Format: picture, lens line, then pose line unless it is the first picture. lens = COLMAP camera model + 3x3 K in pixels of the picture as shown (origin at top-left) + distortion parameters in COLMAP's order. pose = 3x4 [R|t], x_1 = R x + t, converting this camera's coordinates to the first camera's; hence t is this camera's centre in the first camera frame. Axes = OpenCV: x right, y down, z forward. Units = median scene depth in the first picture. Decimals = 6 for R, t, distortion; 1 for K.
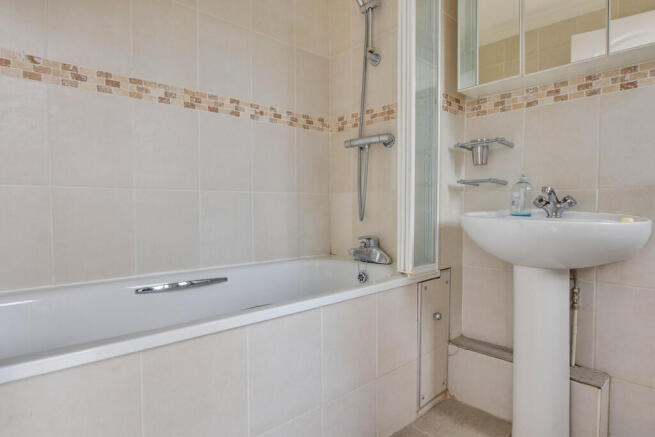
lens RADIAL K [[377.4, 0, 326.5], [0, 377.4, 217.1], [0, 0, 1]] dist [-0.002220, -0.000152]
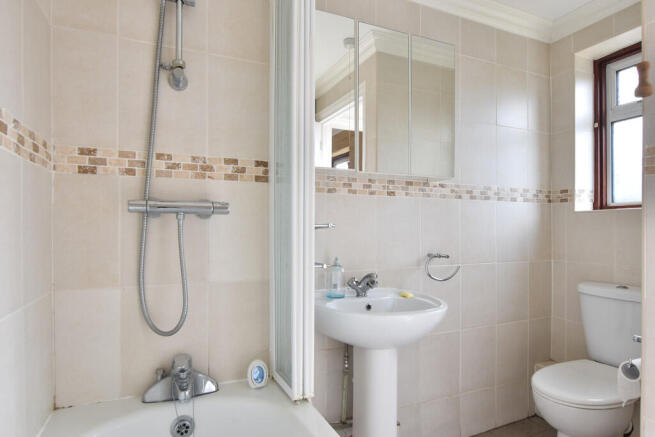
lens RADIAL K [[377.4, 0, 326.3], [0, 377.4, 223.3], [0, 0, 1]] dist [-0.002220, -0.000152]
pose [[0.318999, 0.009983, 0.947702, -0.404397], [0.018478, 0.999689, -0.016750, -0.156727], [-0.947575, 0.022855, 0.318715, 0.556256]]
